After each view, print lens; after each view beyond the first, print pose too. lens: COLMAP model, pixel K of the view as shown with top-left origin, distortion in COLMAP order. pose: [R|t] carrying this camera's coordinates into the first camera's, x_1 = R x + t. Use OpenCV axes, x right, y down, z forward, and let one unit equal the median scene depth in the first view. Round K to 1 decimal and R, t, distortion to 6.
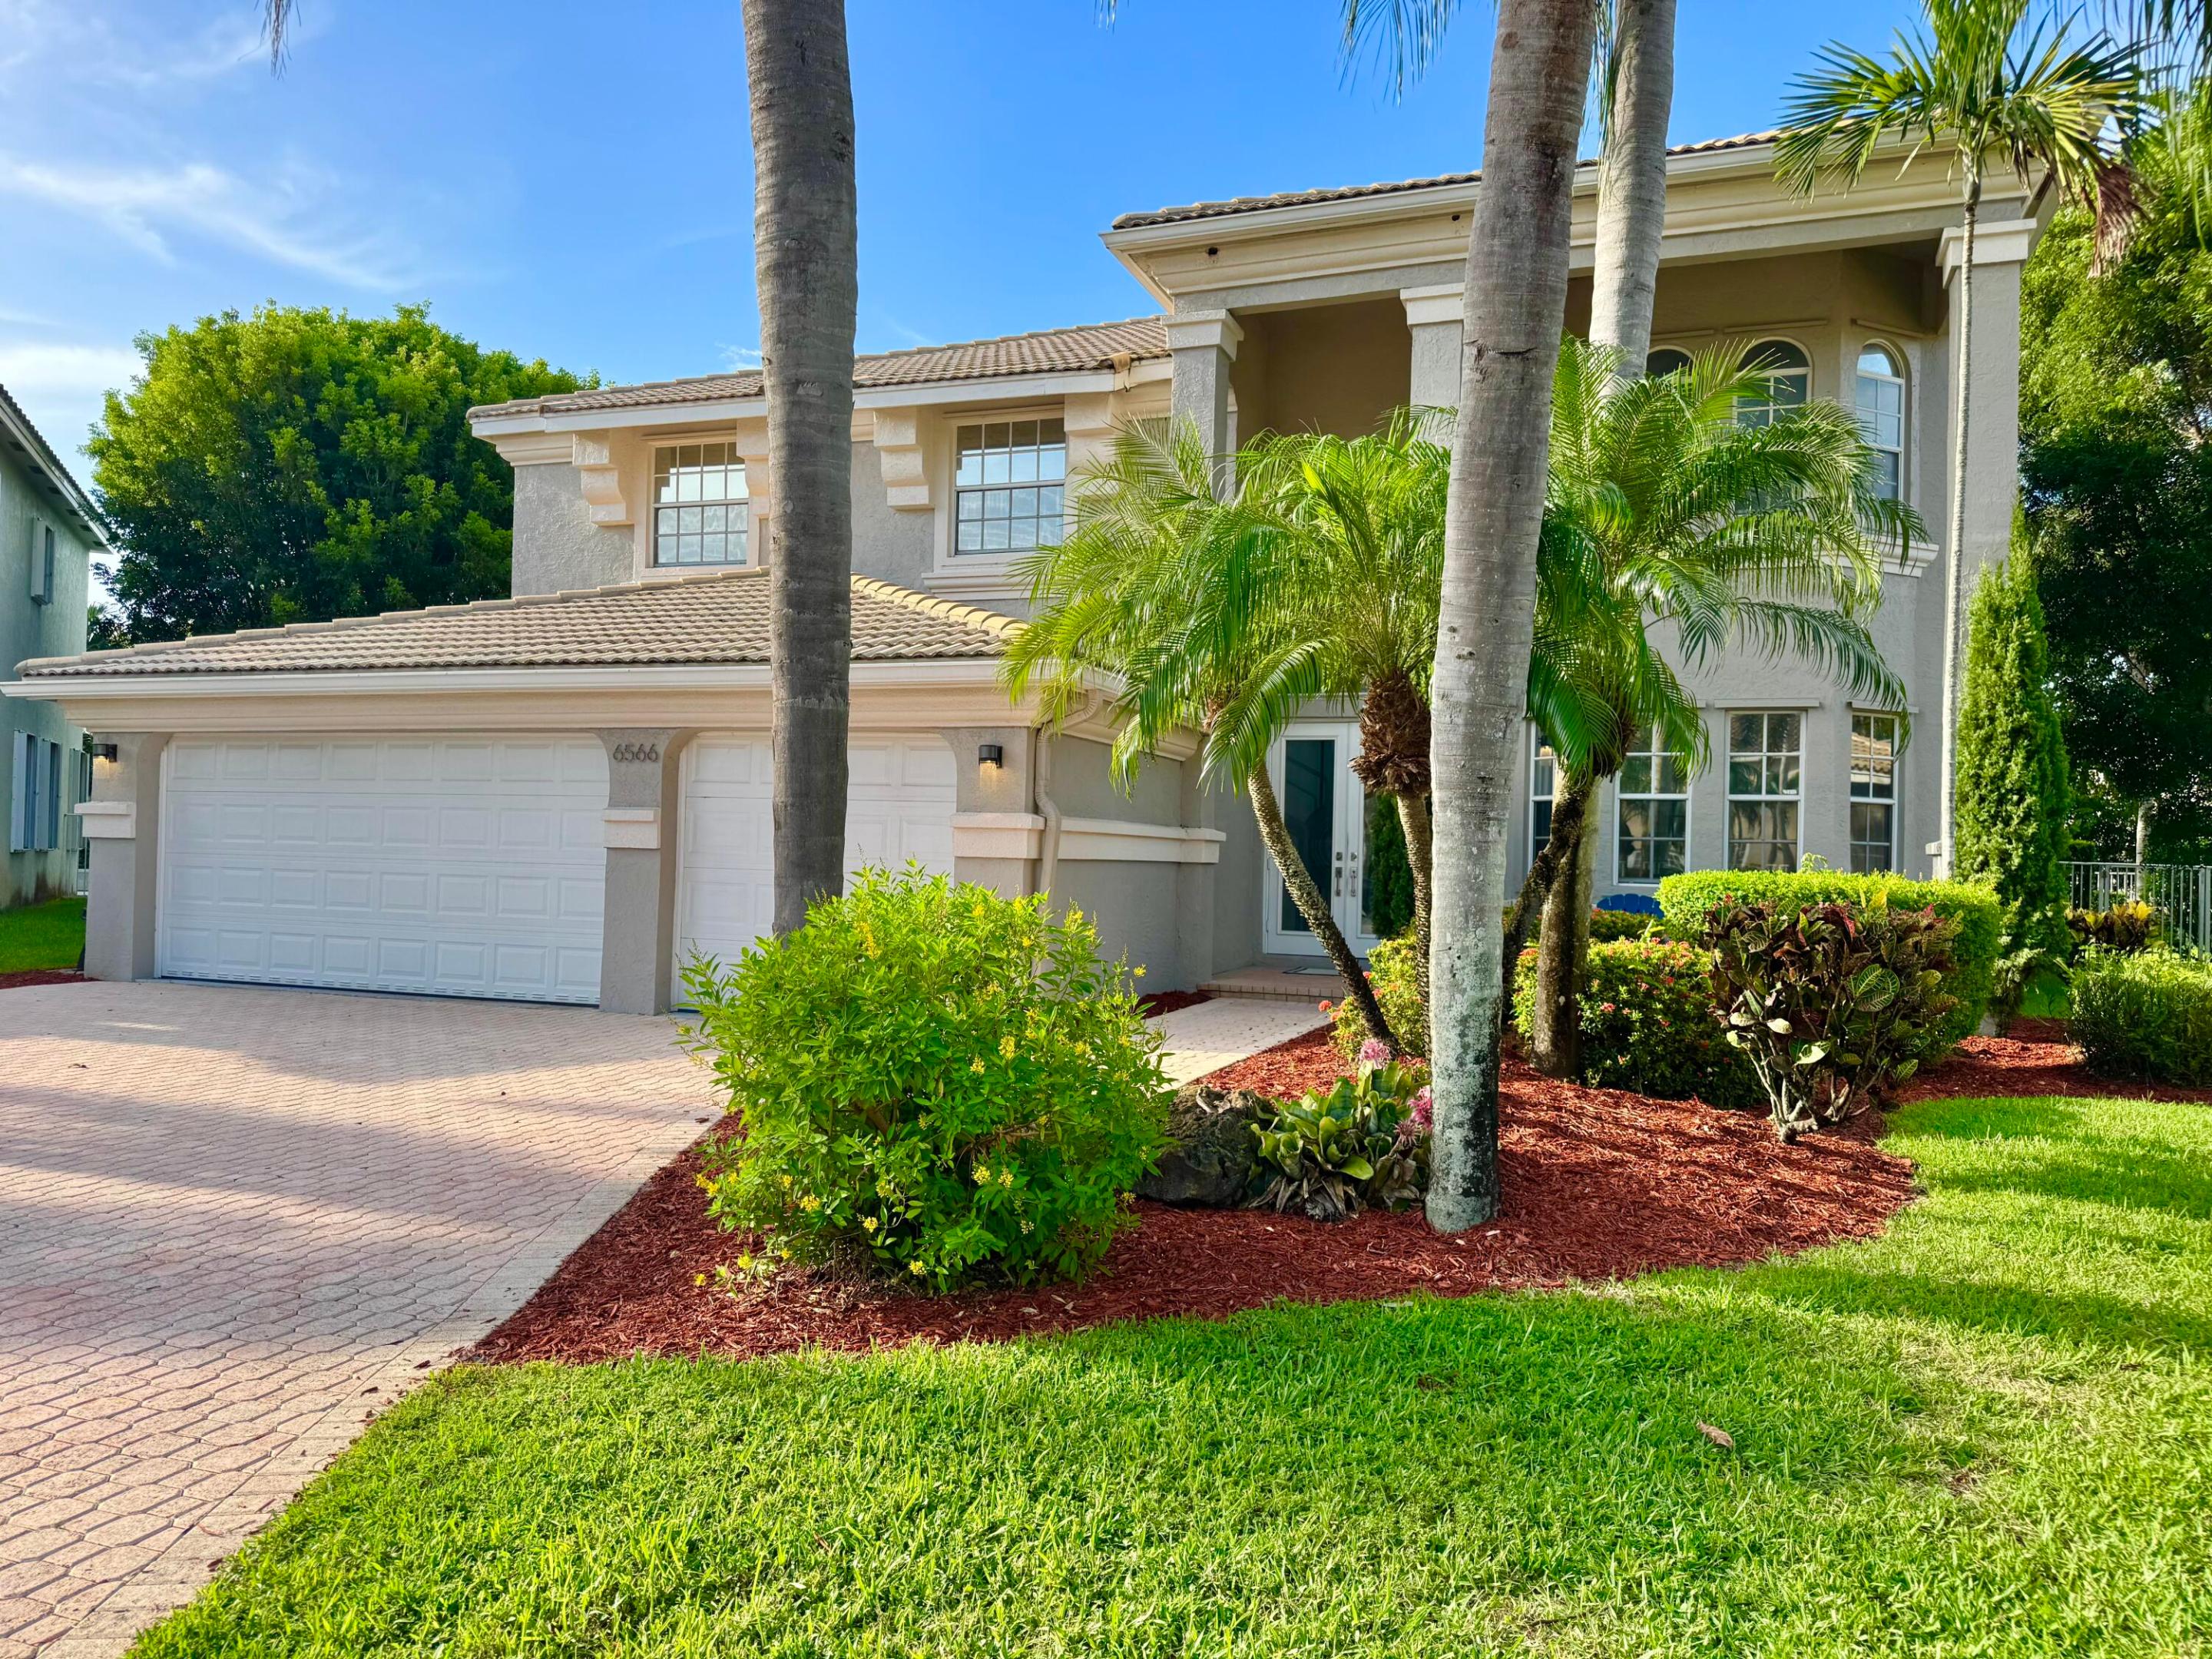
lens RADIAL K [[1542.1, 0, 1106.0], [0, 1542.1, 829.5], [0, 0, 1]] dist [0.112233, -0.163794]
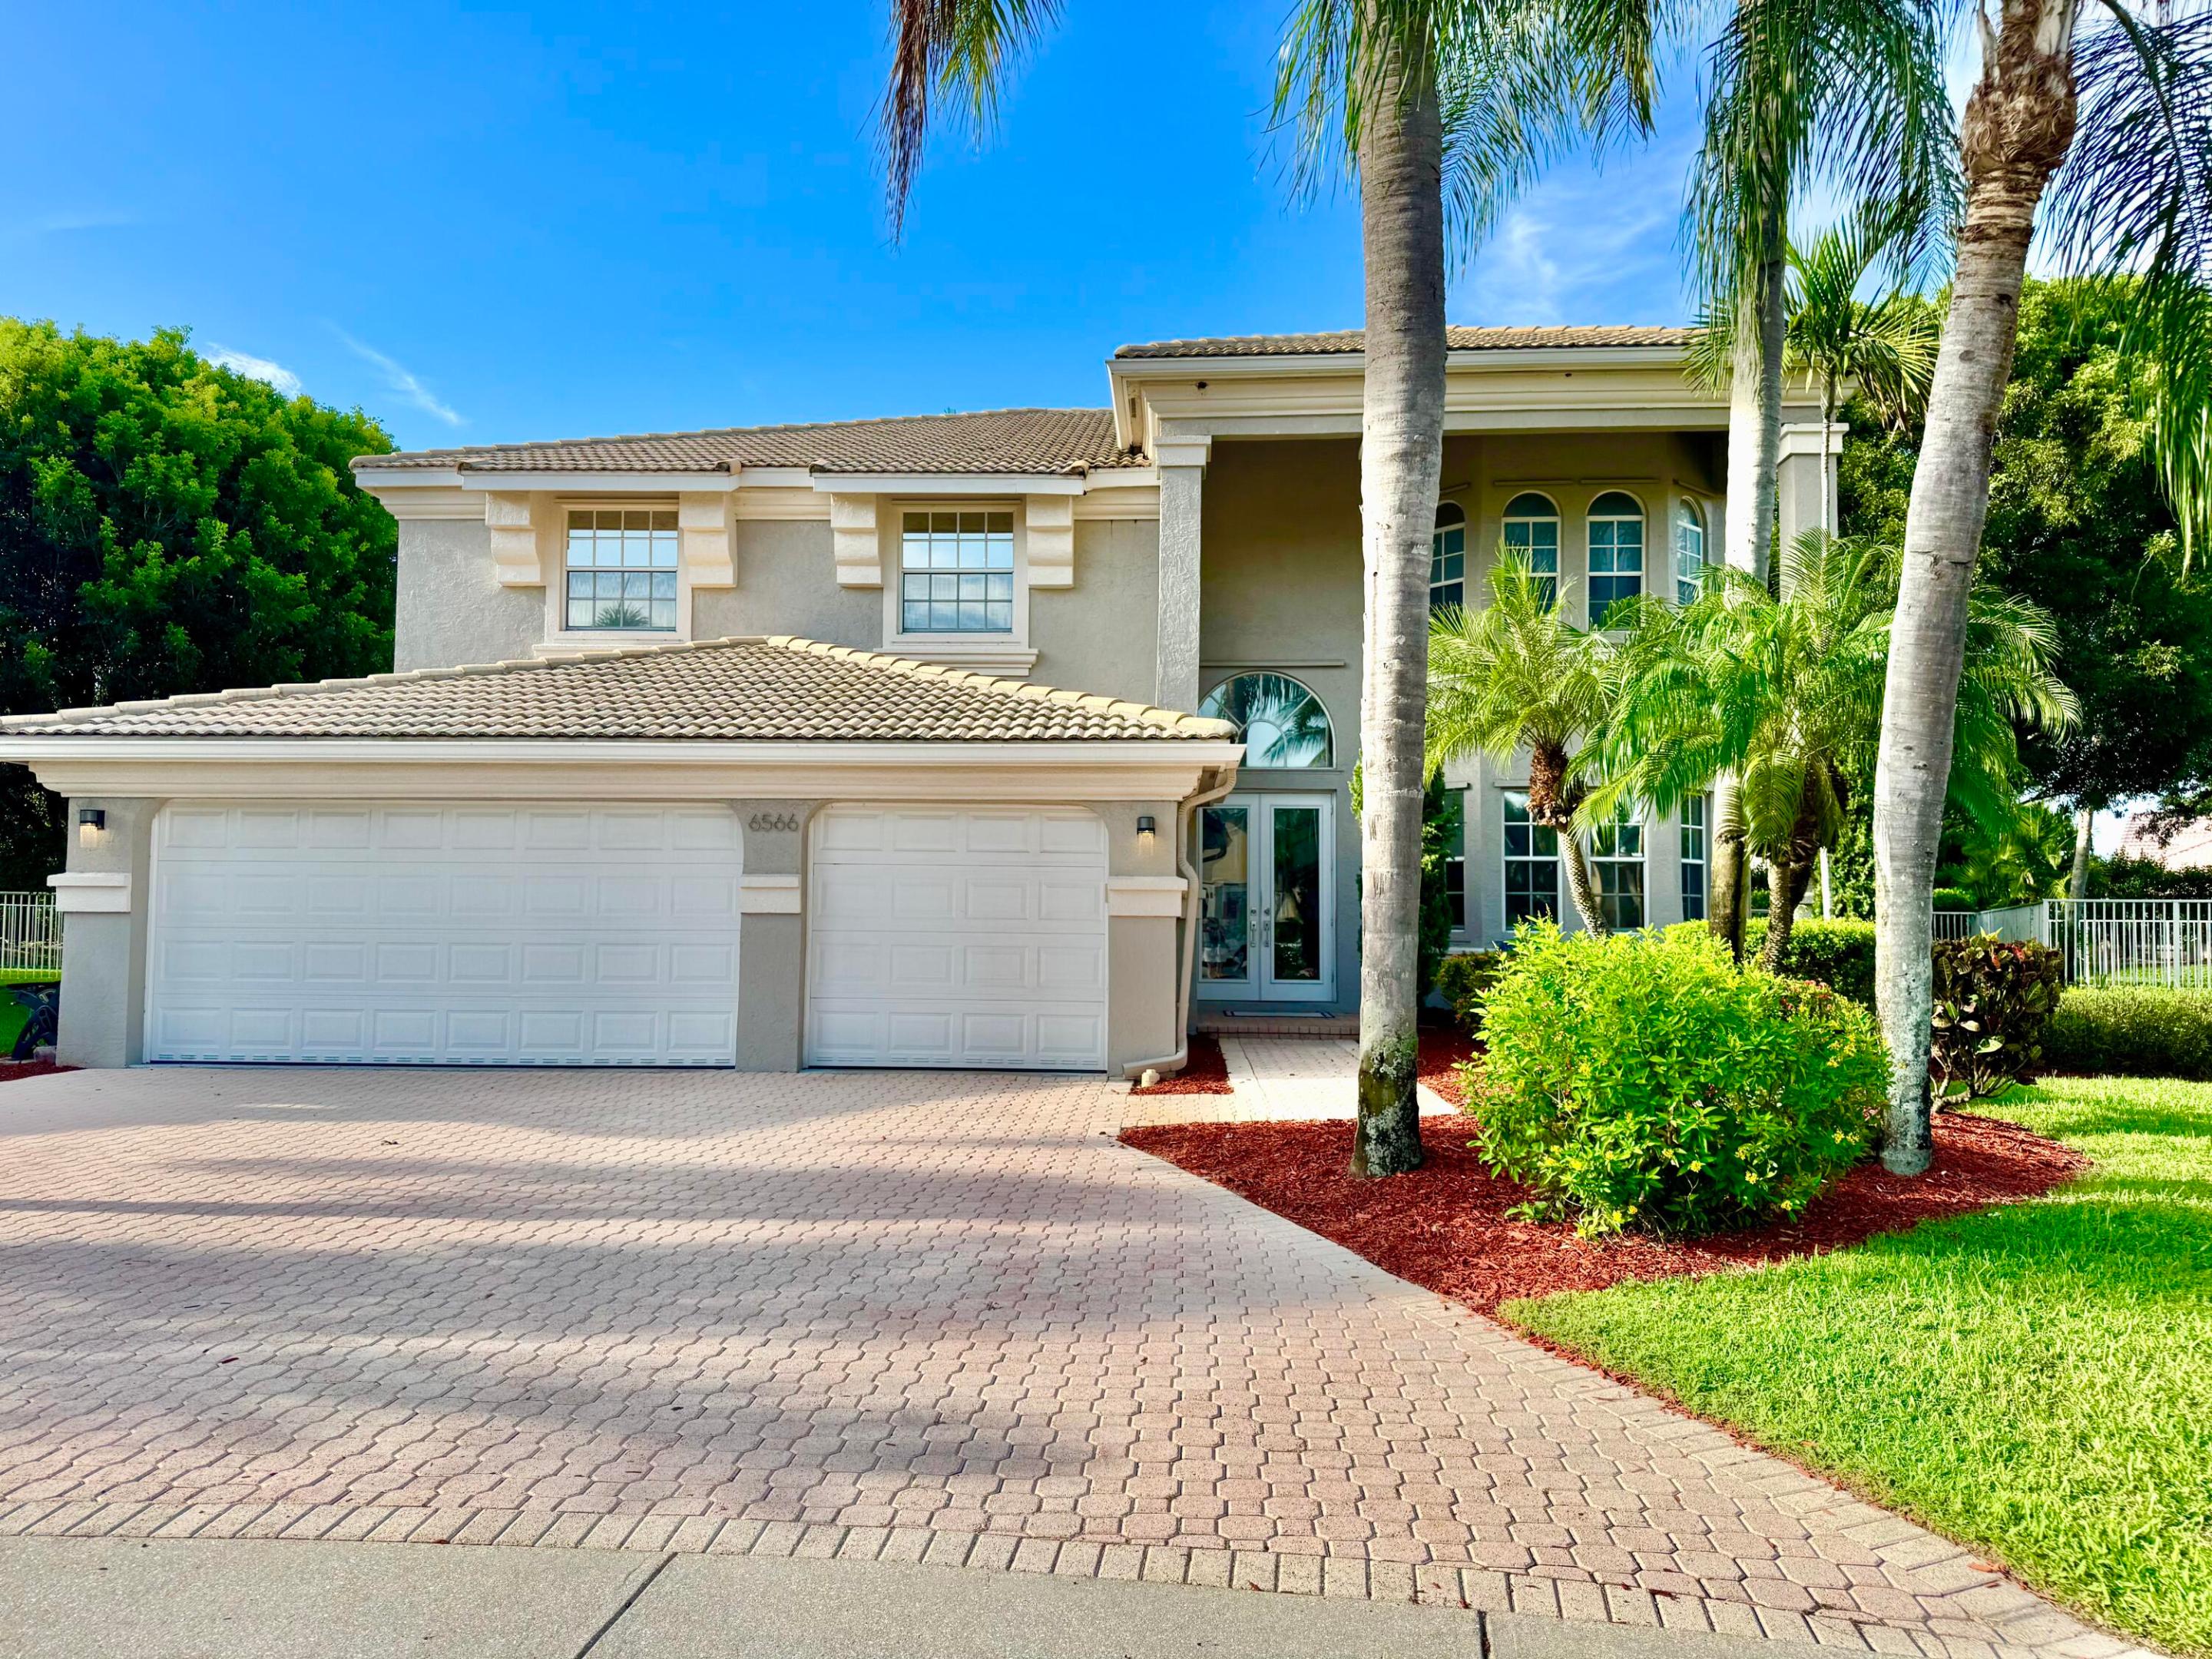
lens RADIAL K [[1542.1, 0, 1106.0], [0, 1542.1, 829.5], [0, 0, 1]] dist [0.112233, -0.163794]
pose [[0.953637, 0.001140, 0.300957, -0.344352], [0.010100, 0.999308, -0.035788, -0.004059], [-0.300789, 0.037168, 0.952966, -0.055200]]
